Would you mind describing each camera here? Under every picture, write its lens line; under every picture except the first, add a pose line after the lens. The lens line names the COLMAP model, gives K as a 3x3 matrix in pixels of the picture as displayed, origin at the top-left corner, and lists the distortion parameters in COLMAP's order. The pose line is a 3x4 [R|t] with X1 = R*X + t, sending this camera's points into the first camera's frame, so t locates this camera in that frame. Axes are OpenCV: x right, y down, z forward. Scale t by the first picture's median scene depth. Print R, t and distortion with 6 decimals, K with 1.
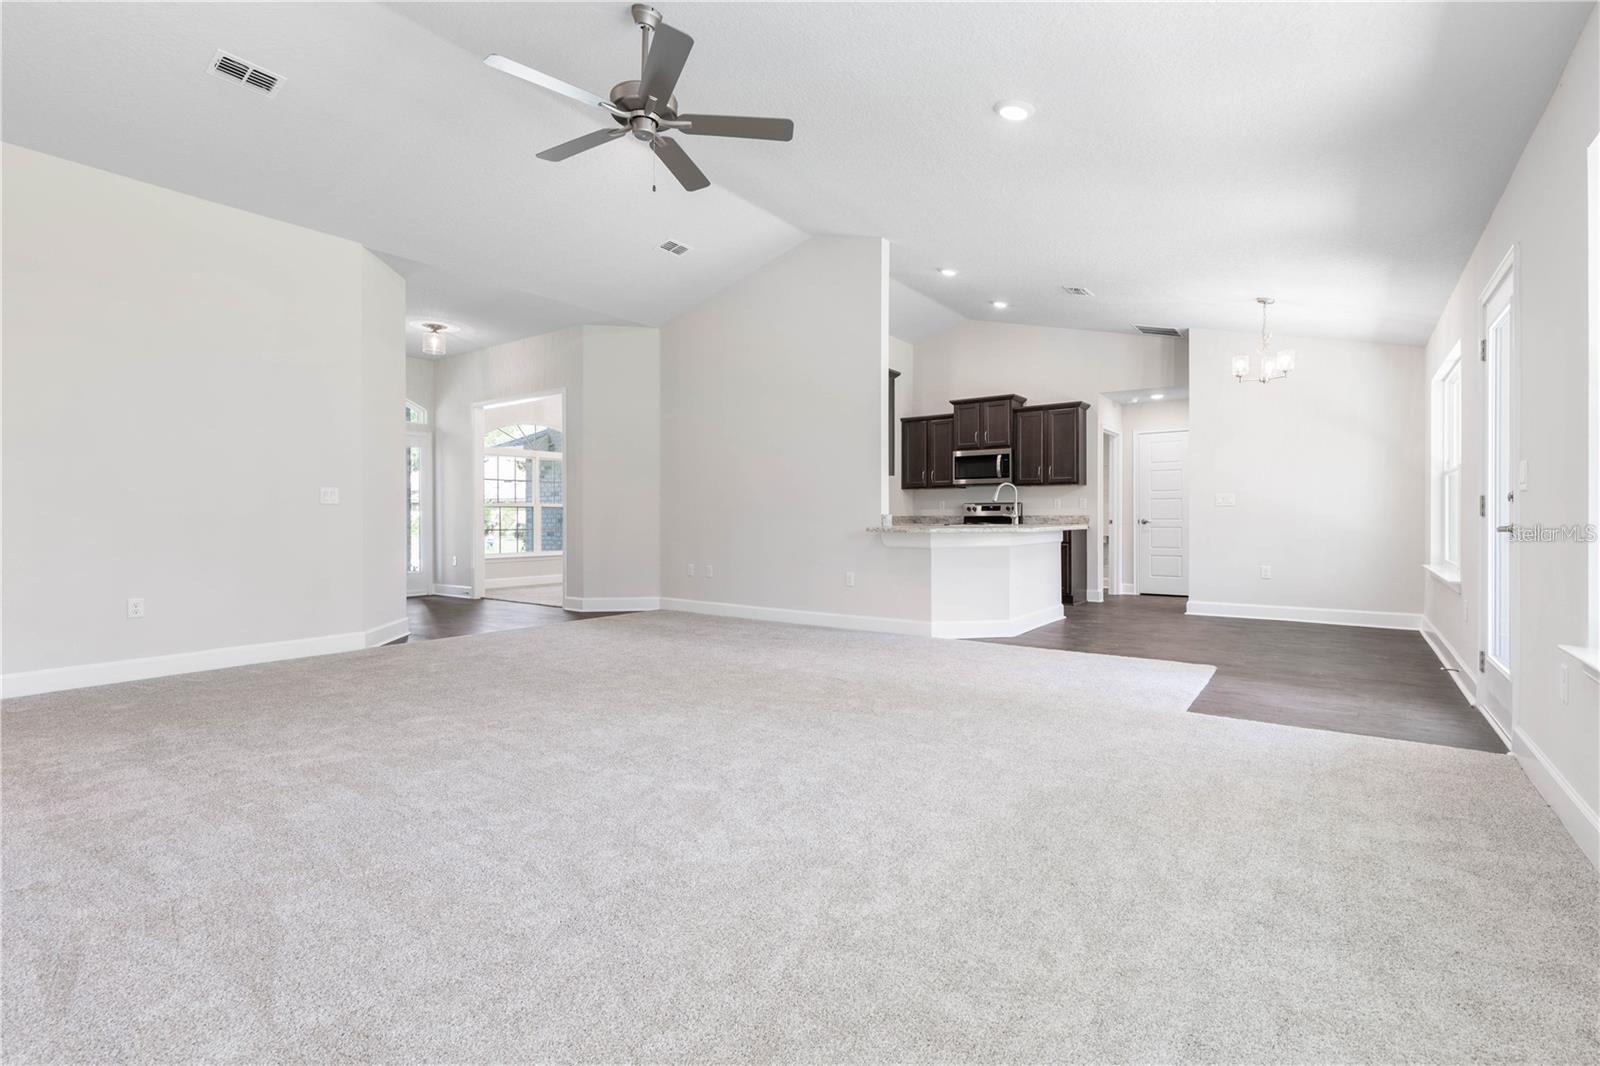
lens RADIAL K [[758.0, 0, 792.2], [0, 758.0, 518.6], [0, 0, 1]] dist [0.000320, -0.000278]
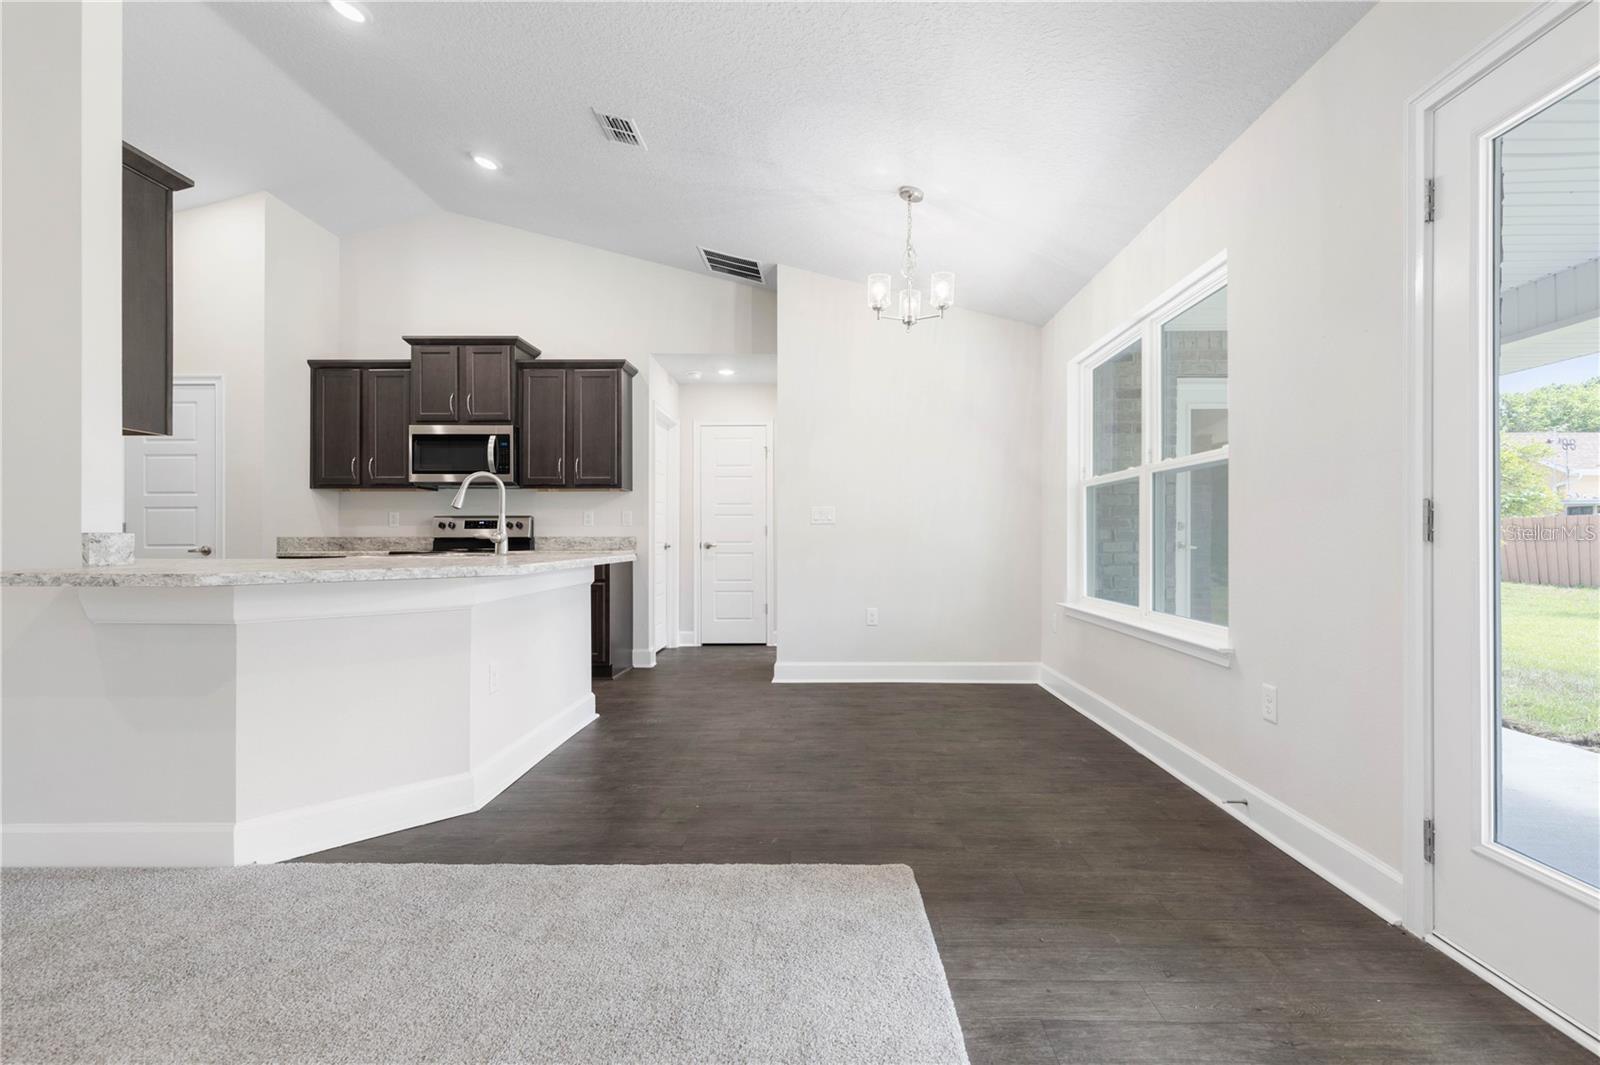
lens RADIAL K [[737.9, 0, 818.7], [0, 737.9, 536.6], [0, 0, 1]] dist [0.021775, -0.000132]
pose [[0.810512, 0.003115, 0.585714, 0.140626], [-0.000767, 0.999991, -0.004258, -0.001788], [-0.585721, 0.003002, 0.810507, 0.377648]]
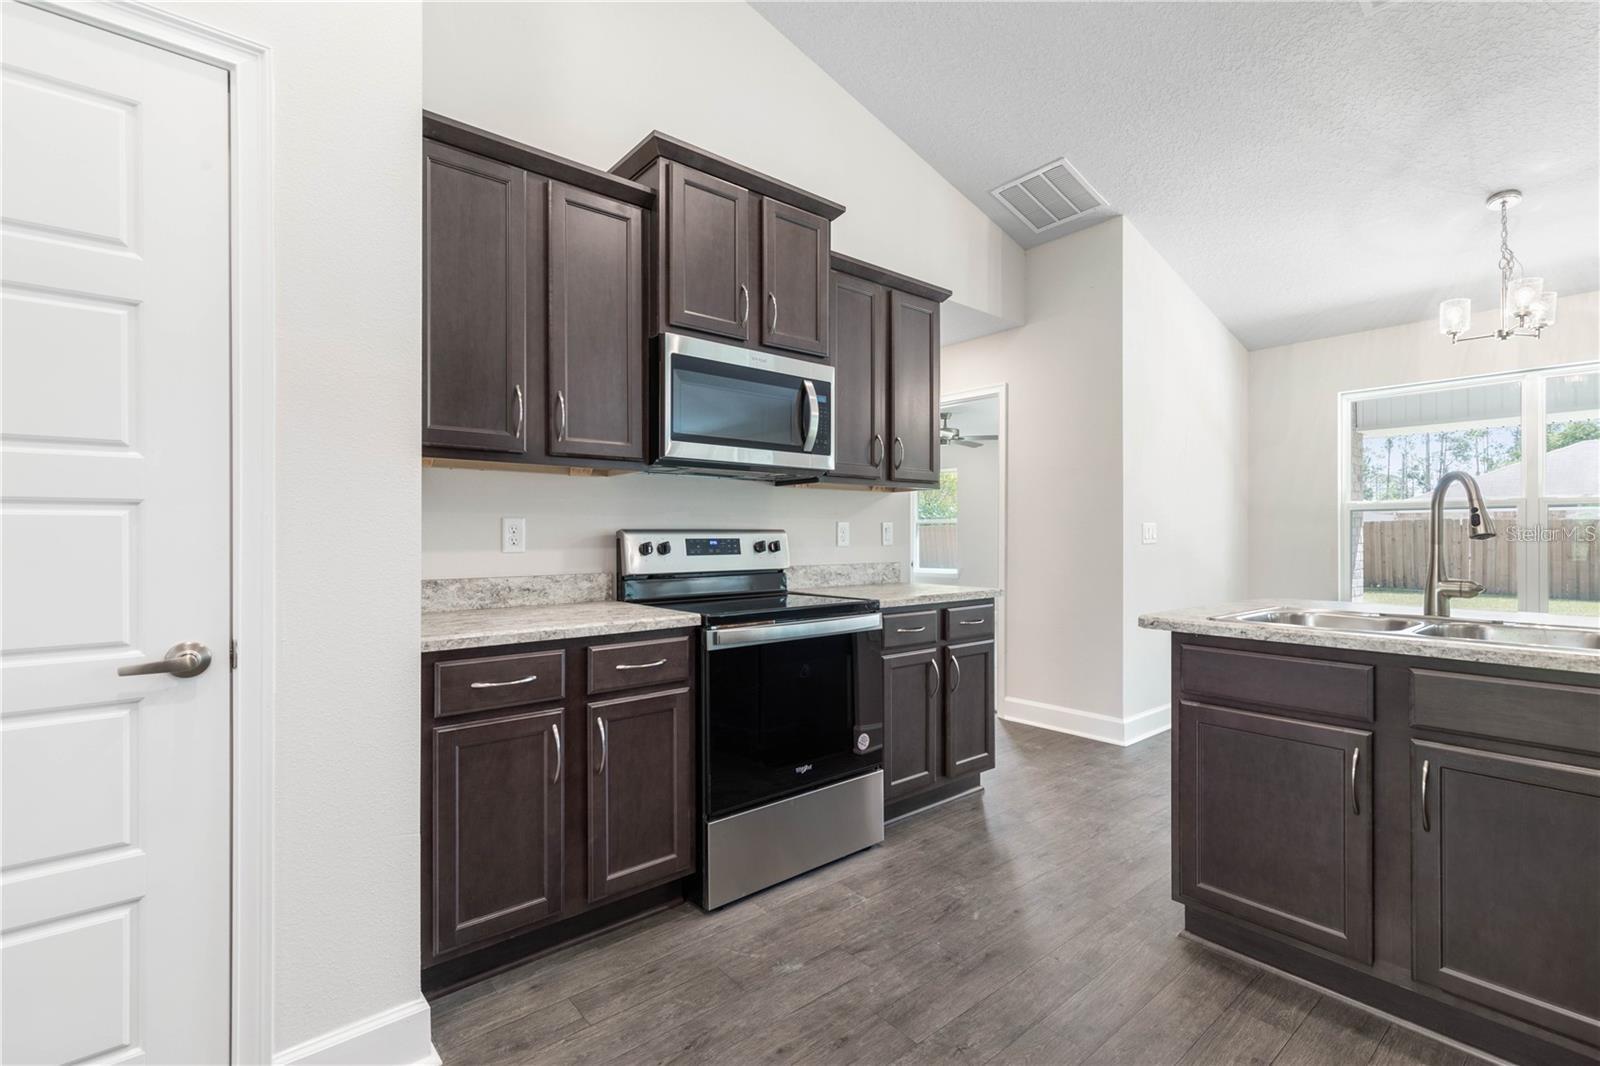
lens RADIAL K [[718.7, 0, 812.3], [0, 718.7, 534.4], [0, 0, 1]] dist [0.006793, 0.000242]
pose [[0.228155, 0.001998, 0.973623, -0.020337], [-0.000685, 0.999998, -0.001891, -0.019079], [-0.973625, -0.000235, 0.228155, 0.940448]]
